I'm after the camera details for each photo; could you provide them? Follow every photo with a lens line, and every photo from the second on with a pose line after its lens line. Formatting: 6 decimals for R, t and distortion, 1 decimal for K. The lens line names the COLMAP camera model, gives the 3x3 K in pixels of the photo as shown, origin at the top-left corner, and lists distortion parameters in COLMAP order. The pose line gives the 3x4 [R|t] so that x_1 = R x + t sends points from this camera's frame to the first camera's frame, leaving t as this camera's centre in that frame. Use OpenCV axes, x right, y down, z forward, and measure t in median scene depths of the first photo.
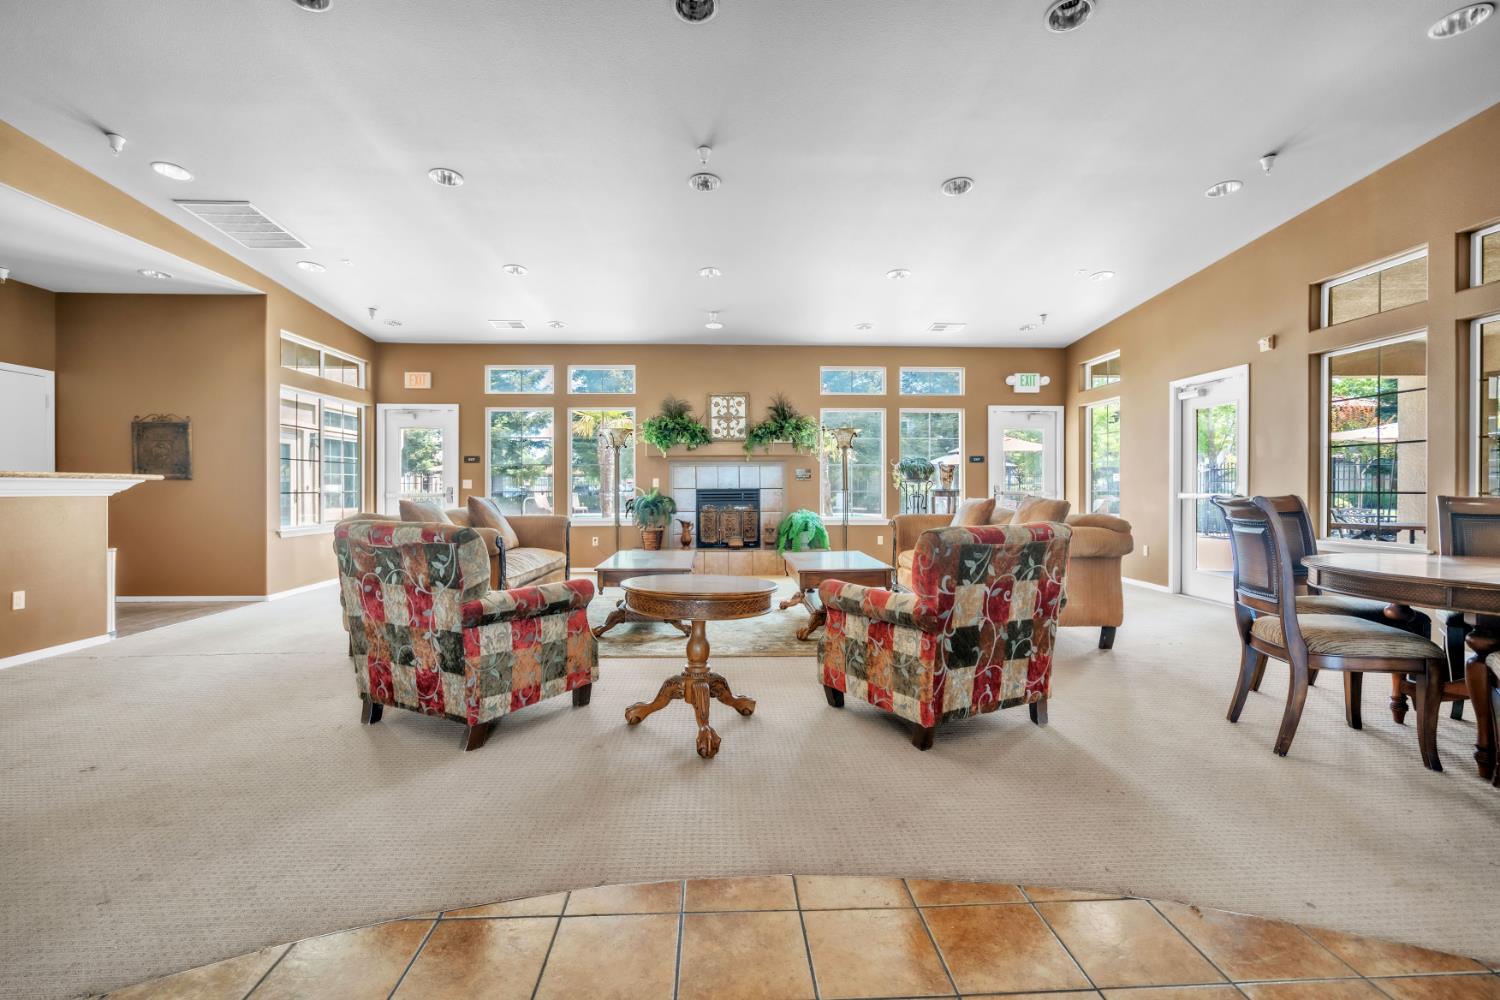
lens RADIAL K [[688.2, 0, 748.7], [0, 688.2, 493.9], [0, 0, 1]] dist [-0.003313, -0.000641]
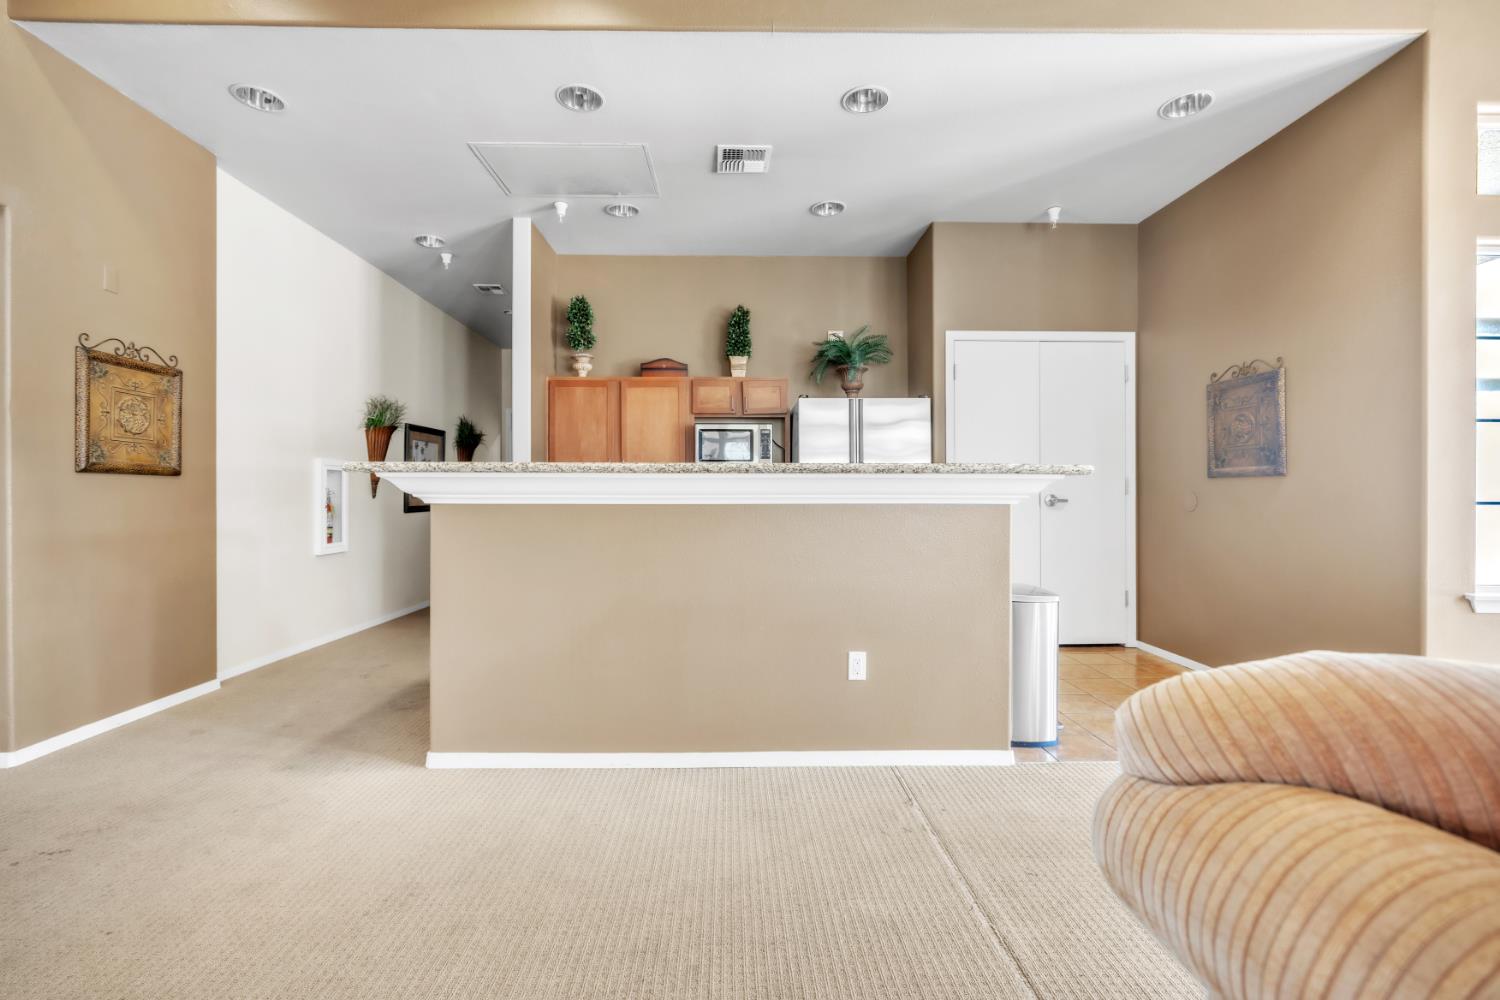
lens RADIAL K [[688.2, 0, 749.8], [0, 688.2, 489.8], [0, 0, 1]] dist [-0.003313, -0.000641]
pose [[-0.016519, -0.004682, -0.999853, -0.275808], [-0.008621, 0.999953, -0.004540, -0.003928], [0.999826, 0.008545, -0.016558, 0.598383]]
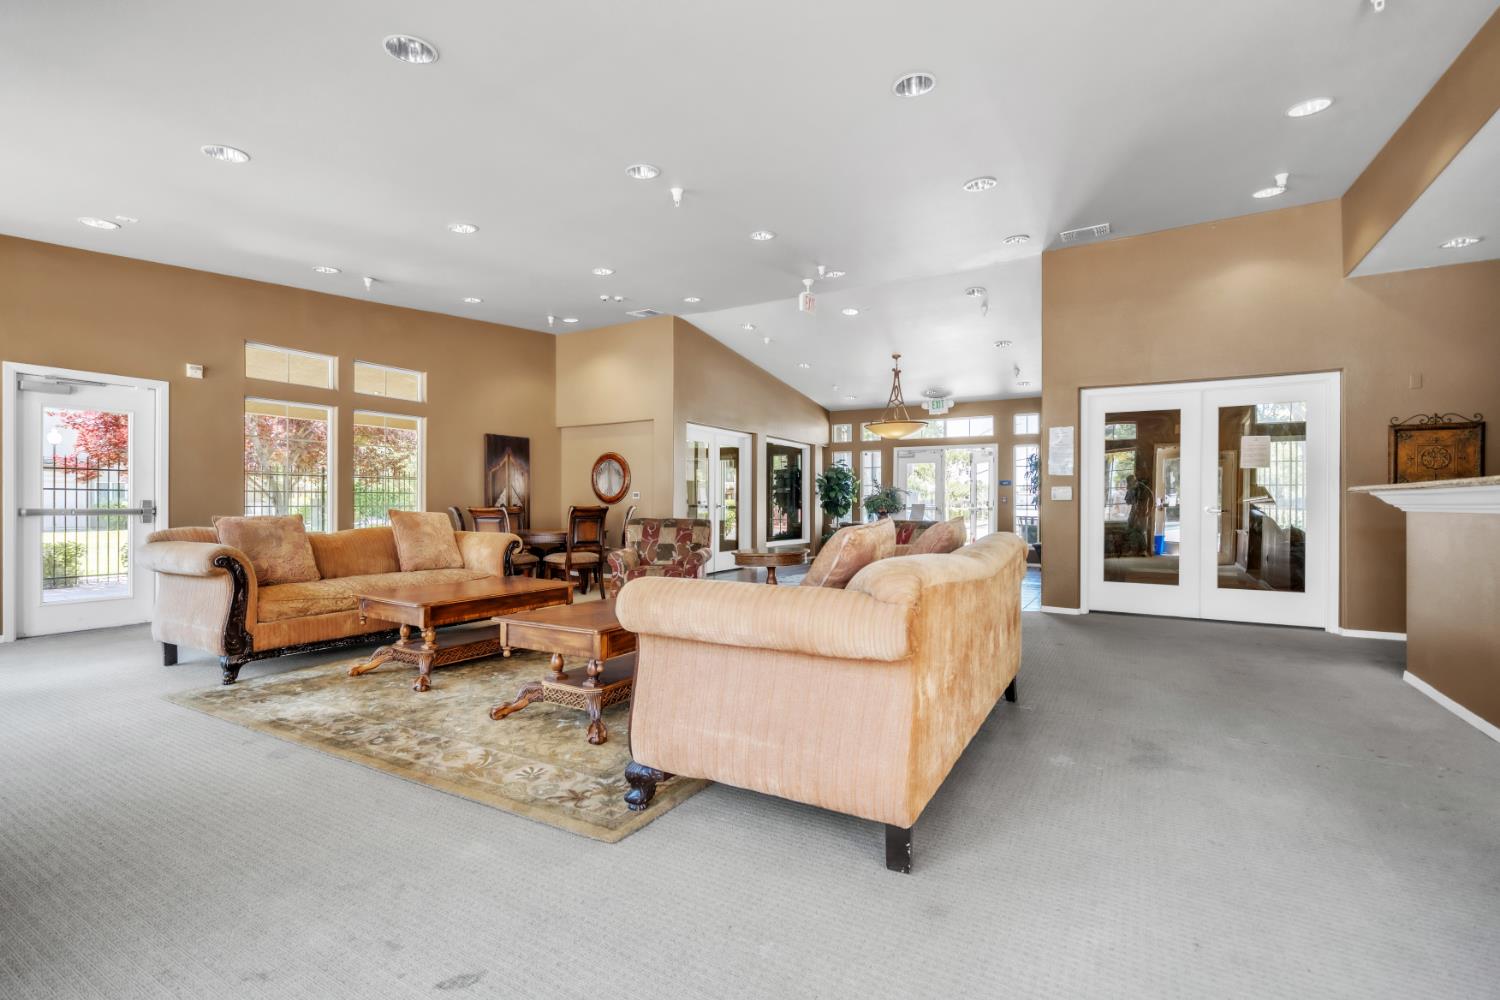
lens RADIAL K [[688.2, 0, 748.9], [0, 688.2, 503.5], [0, 0, 1]] dist [-0.003313, -0.000641]
pose [[-0.843687, -0.000052, 0.536835, -0.493605], [0.000462, 1.000000, 0.000823, -0.003041], [-0.536835, 0.000943, -0.843687, 1.214666]]
